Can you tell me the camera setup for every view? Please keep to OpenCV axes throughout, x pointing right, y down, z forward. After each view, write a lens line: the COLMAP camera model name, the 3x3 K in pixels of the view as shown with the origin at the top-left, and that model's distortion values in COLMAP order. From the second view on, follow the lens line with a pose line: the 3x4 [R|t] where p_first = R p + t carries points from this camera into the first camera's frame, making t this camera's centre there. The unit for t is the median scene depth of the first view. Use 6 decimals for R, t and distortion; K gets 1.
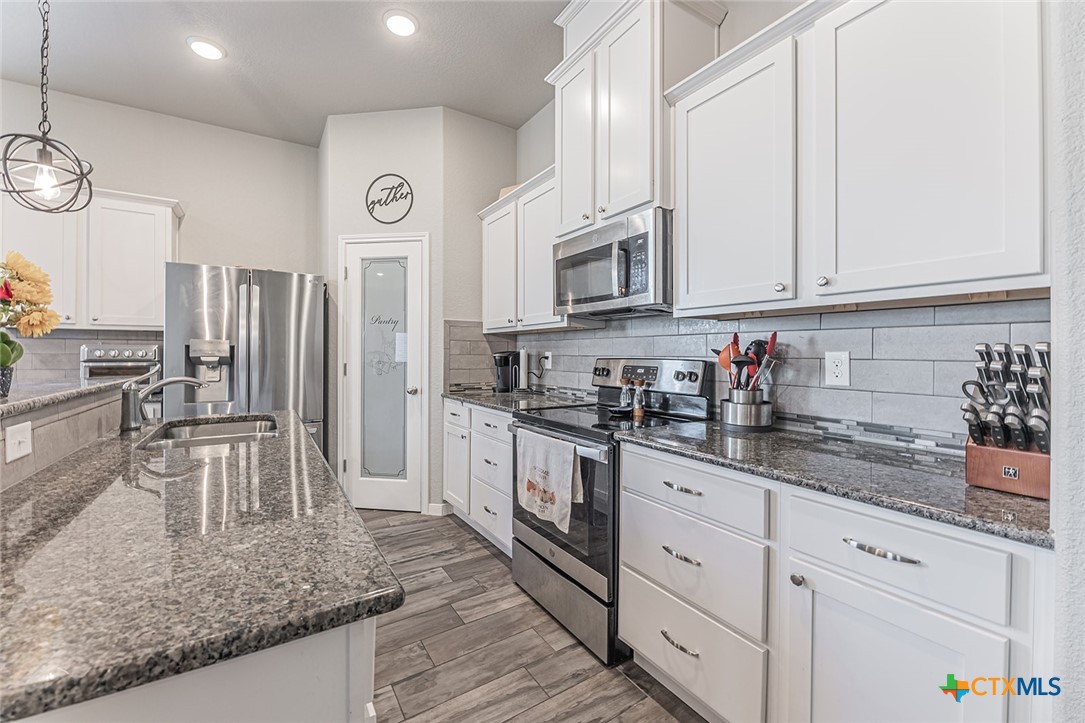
lens RADIAL K [[431.8, 0, 541.0], [0, 431.8, 352.7], [0, 0, 1]] dist [-0.000947, -0.003902]
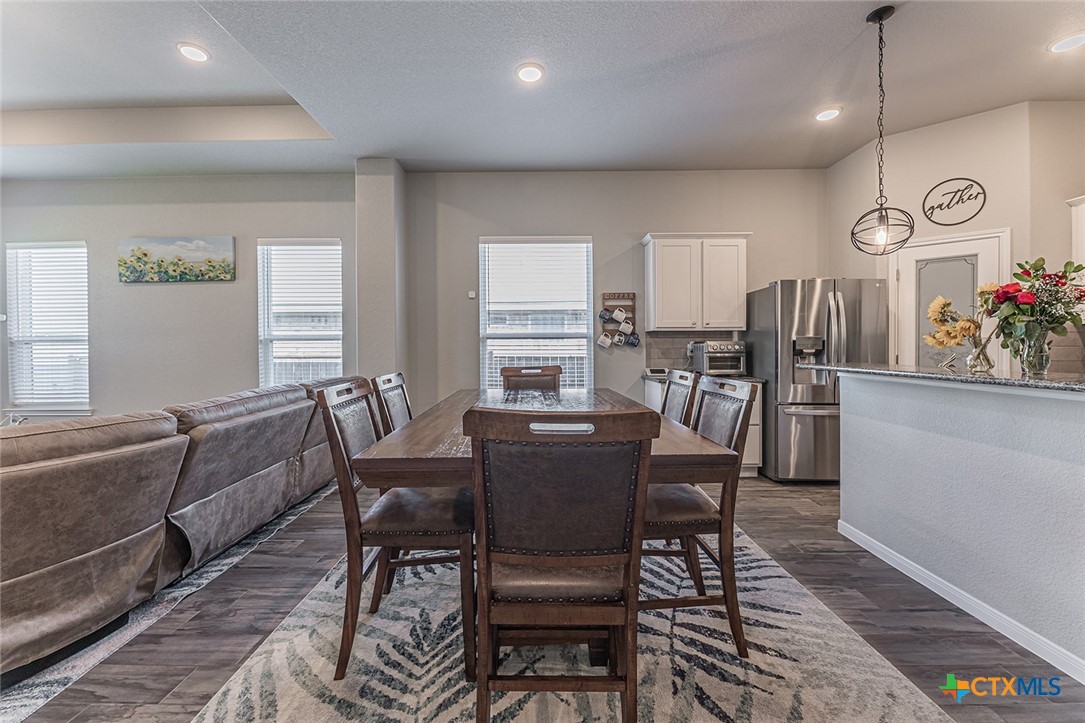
lens RADIAL K [[431.8, 0, 541.0], [0, 431.8, 352.7], [0, 0, 1]] dist [-0.000947, -0.003902]
pose [[0.834277, -0.000011, -0.551346, -0.622412], [0.006842, 0.999923, 0.010332, 0.000475], [0.551304, -0.012392, 0.834213, -0.465601]]
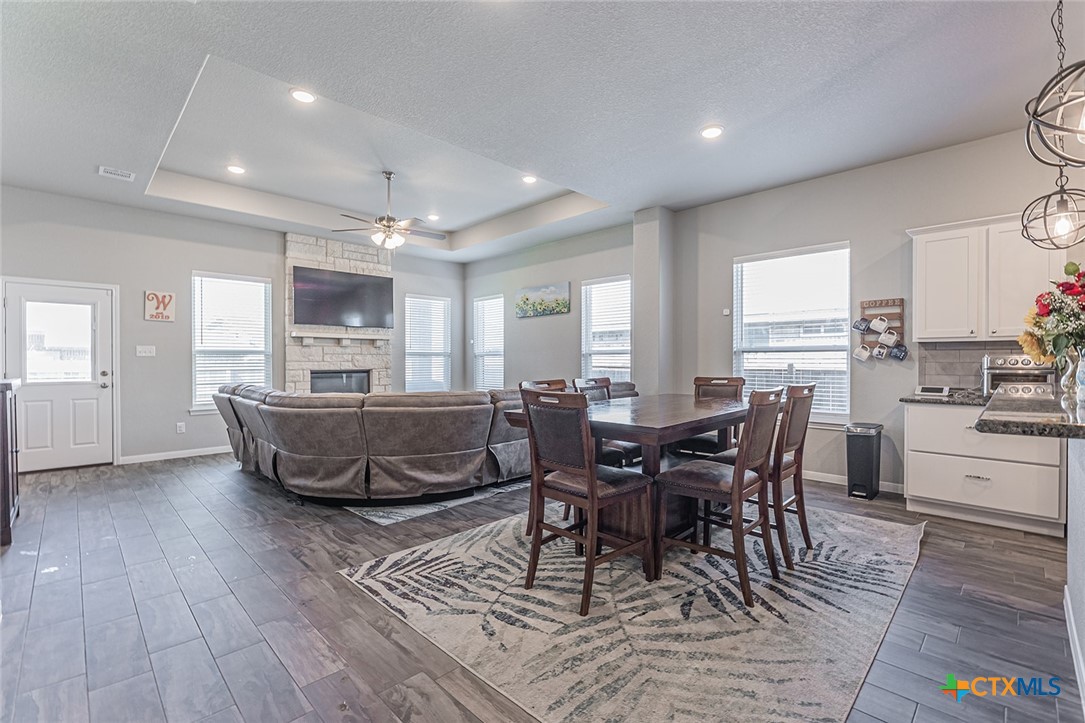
lens RADIAL K [[477.7, 0, 583.9], [0, 477.7, 363.3], [0, 0, 1]] dist [0.003358, -0.006178]
pose [[0.249506, 0.003921, -0.968365, -0.073839], [0.000099, 0.999992, 0.004074, 0.000094], [0.968373, -0.001113, 0.249504, -0.331365]]
